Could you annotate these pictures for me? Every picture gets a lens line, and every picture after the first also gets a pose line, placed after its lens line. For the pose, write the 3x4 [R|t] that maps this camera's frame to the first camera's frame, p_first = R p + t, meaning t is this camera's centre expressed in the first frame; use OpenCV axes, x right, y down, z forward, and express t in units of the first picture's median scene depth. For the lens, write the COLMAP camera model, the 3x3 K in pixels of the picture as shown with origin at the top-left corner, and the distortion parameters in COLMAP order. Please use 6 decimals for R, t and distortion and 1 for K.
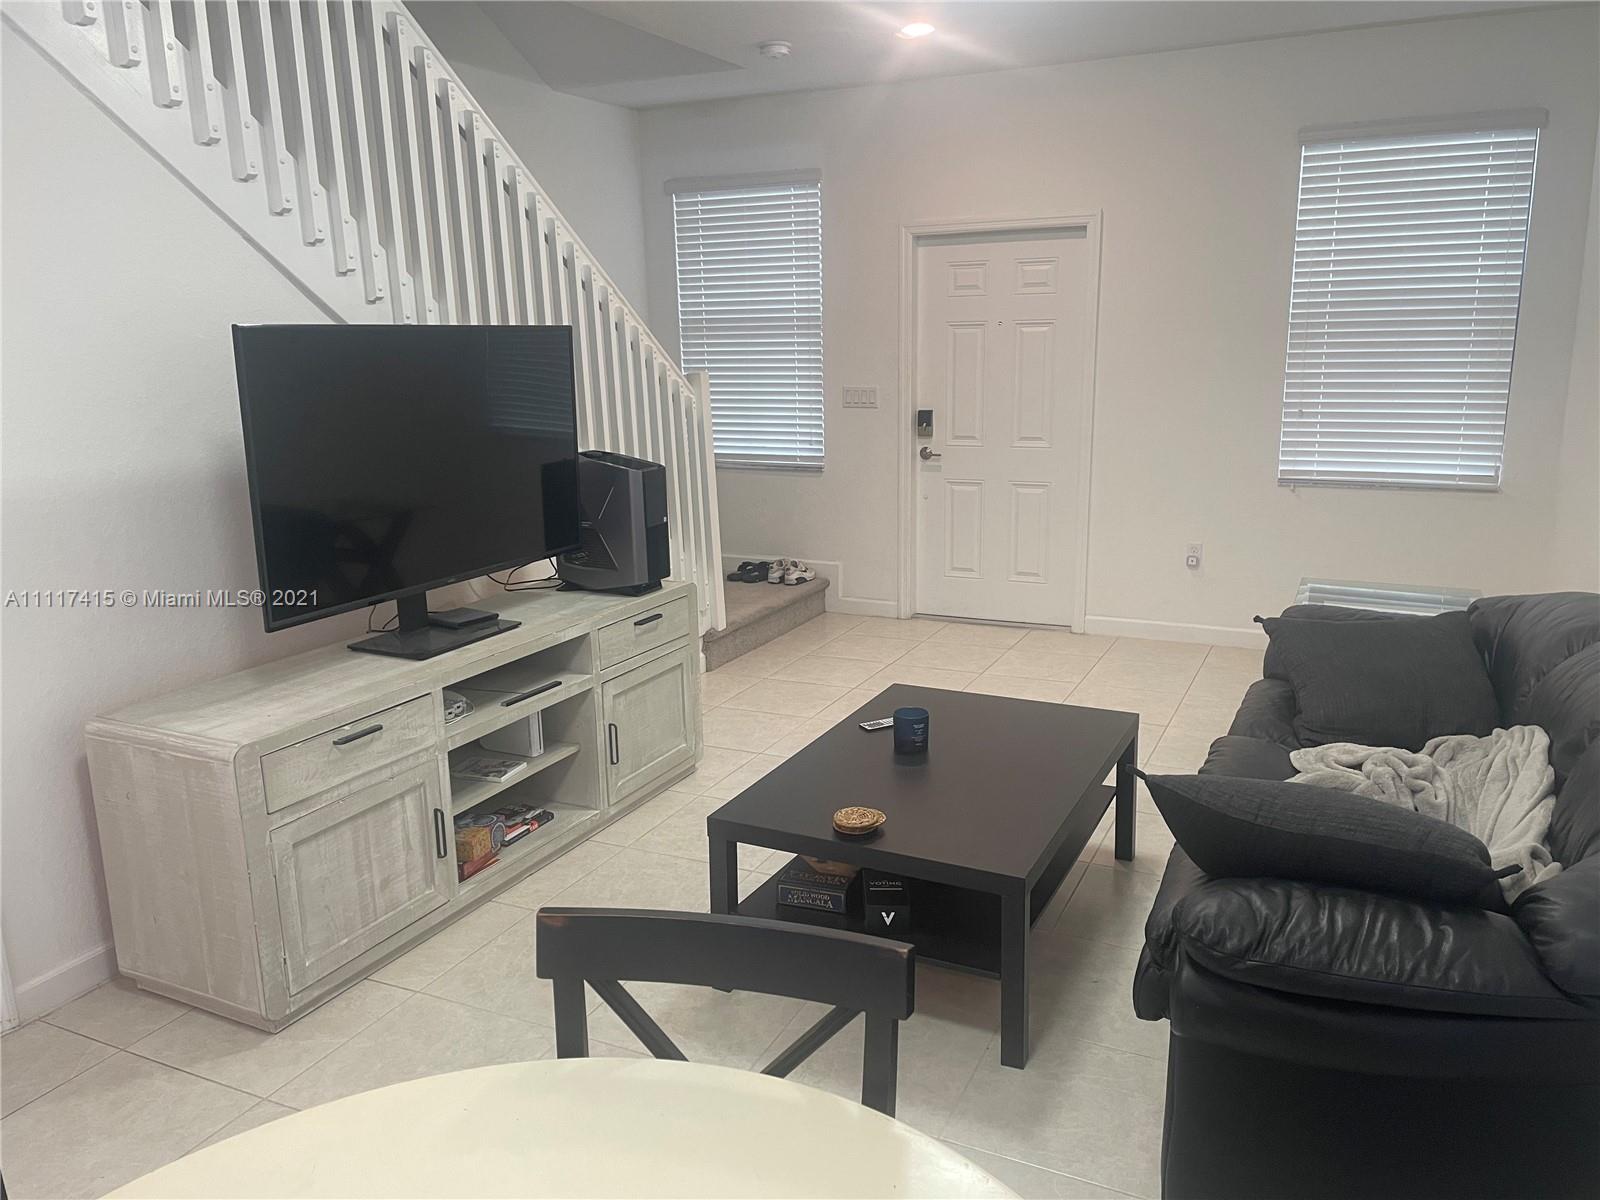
lens RADIAL K [[1219.3, 0, 800.0], [0, 1219.3, 600.0], [0, 0, 1]] dist [0.079498, -0.103984]
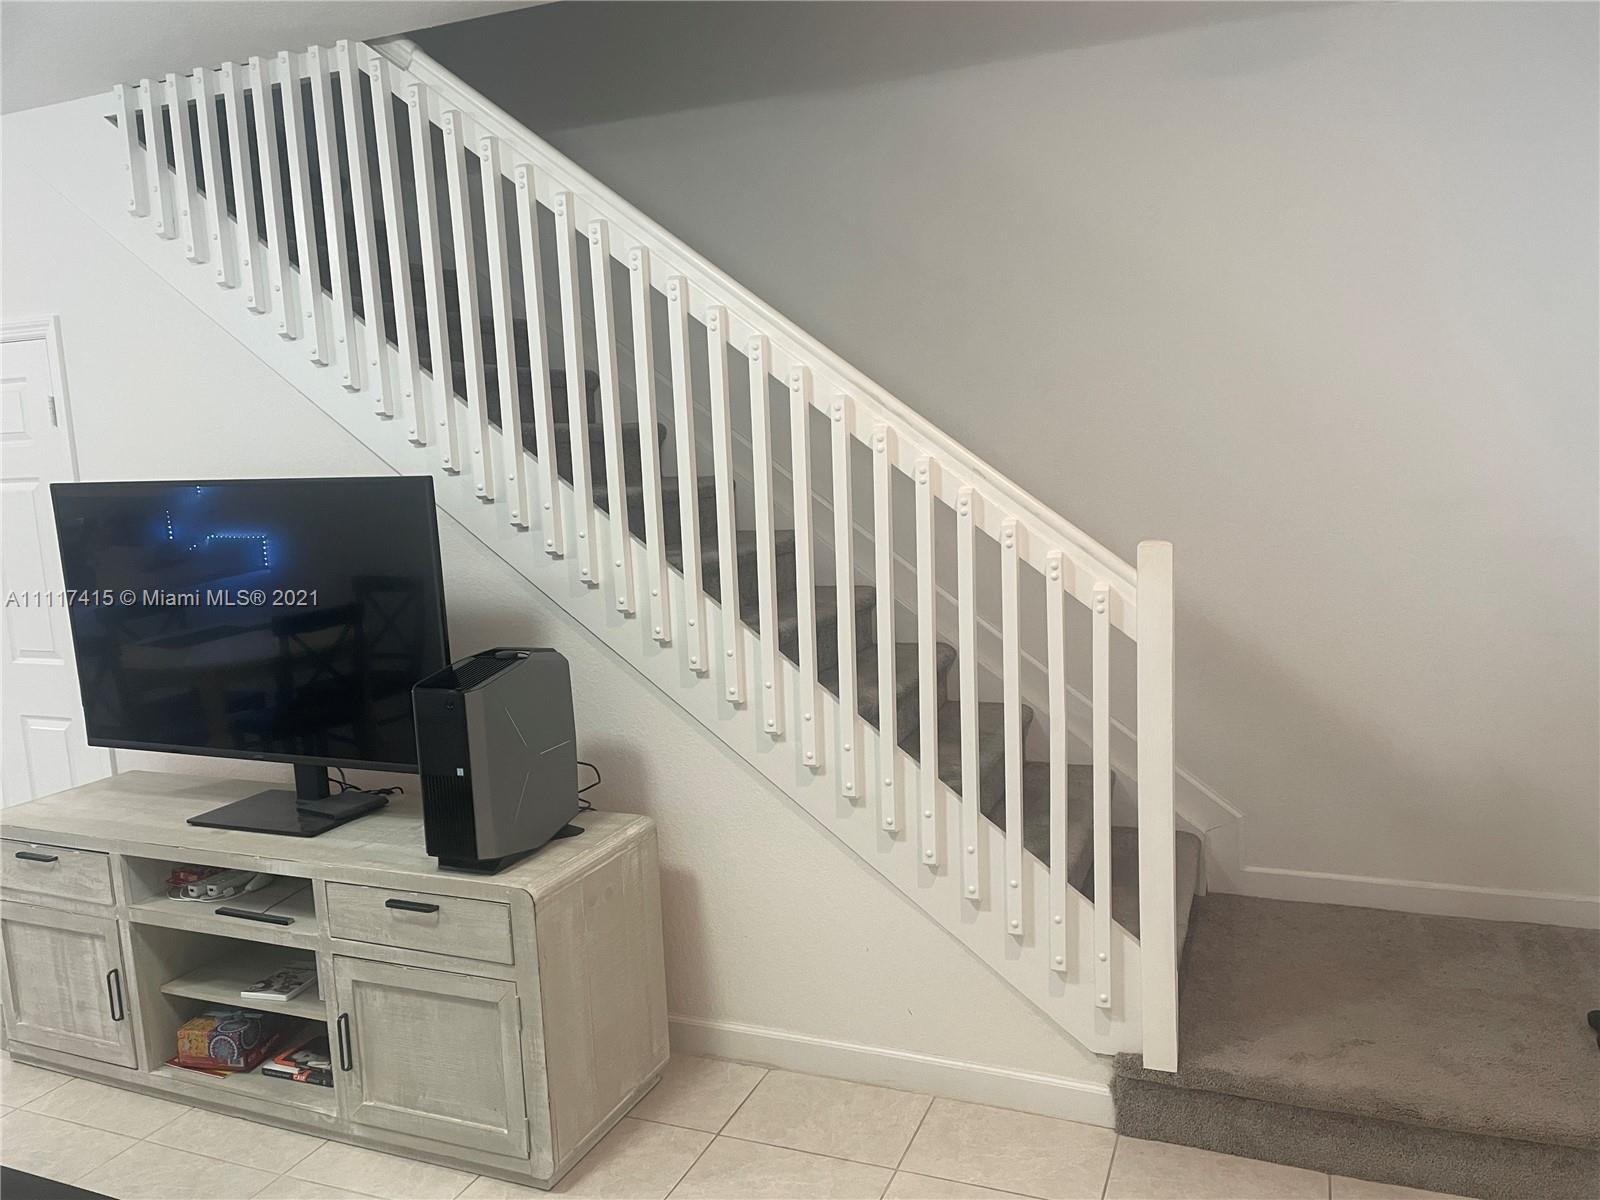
lens RADIAL K [[1219.3, 0, 800.0], [0, 1219.3, 600.0], [0, 0, 1]] dist [0.079498, -0.103984]
pose [[0.062750, 0.152028, -0.986382, 0.629258], [-0.175562, 0.974600, 0.139043, -0.330349], [0.982467, 0.164446, 0.087847, 1.320829]]
